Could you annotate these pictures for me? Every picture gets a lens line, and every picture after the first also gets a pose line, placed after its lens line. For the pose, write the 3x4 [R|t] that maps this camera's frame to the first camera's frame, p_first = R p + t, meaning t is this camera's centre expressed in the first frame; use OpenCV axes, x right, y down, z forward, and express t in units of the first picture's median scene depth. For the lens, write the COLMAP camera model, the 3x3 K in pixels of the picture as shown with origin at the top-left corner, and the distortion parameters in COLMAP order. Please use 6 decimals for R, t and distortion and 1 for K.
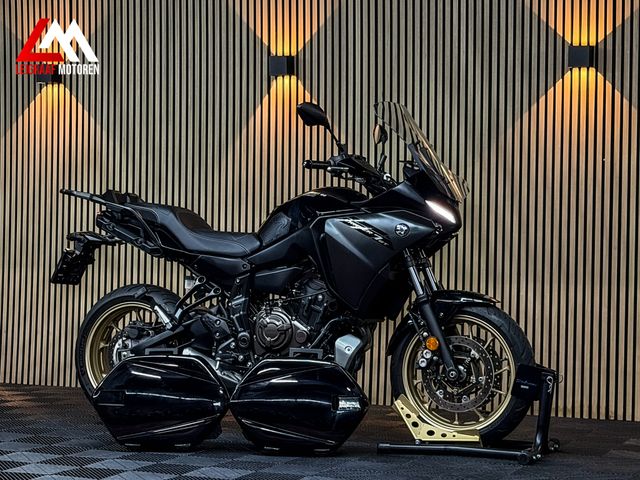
lens RADIAL K [[1474.1, 0, 320.0], [0, 1474.1, 240.0], [0, 0, 1]] dist [0.072693, 0.247333]
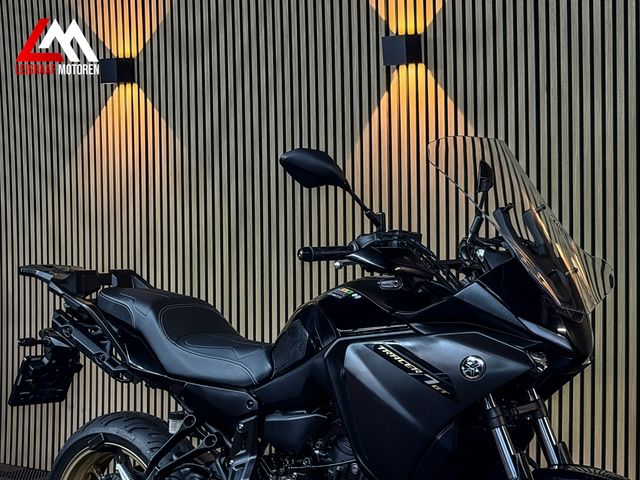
lens RADIAL K [[1434.9, 0, 320.0], [0, 1434.9, 240.0], [0, 0, 1]] dist [0.104832, 0.325342]
pose [[0.965773, -0.013250, -0.259052, 0.134083], [0.026504, 0.998508, 0.047738, -0.078508], [0.258033, -0.052970, 0.964683, 0.430183]]
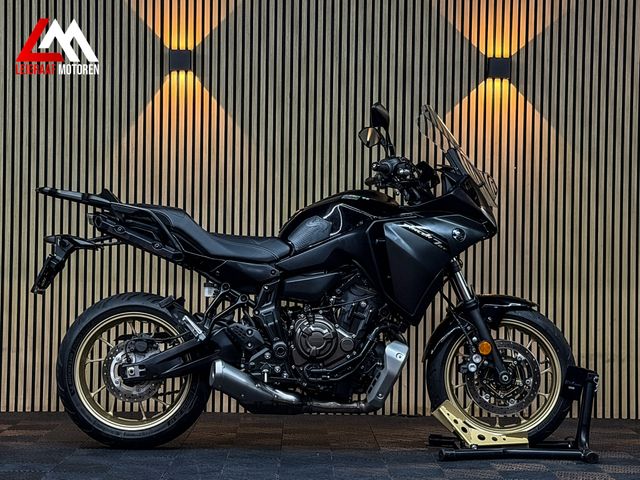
lens RADIAL K [[1456.6, 0, 331.7], [0, 1456.6, 239.5], [0, 0, 1]] dist [0.077310, 0.518816]
pose [[0.909356, 0.002612, 0.416011, -0.406078], [-0.001565, 0.999995, -0.002857, -0.000533], [-0.416017, 0.001947, 0.909355, 0.133638]]
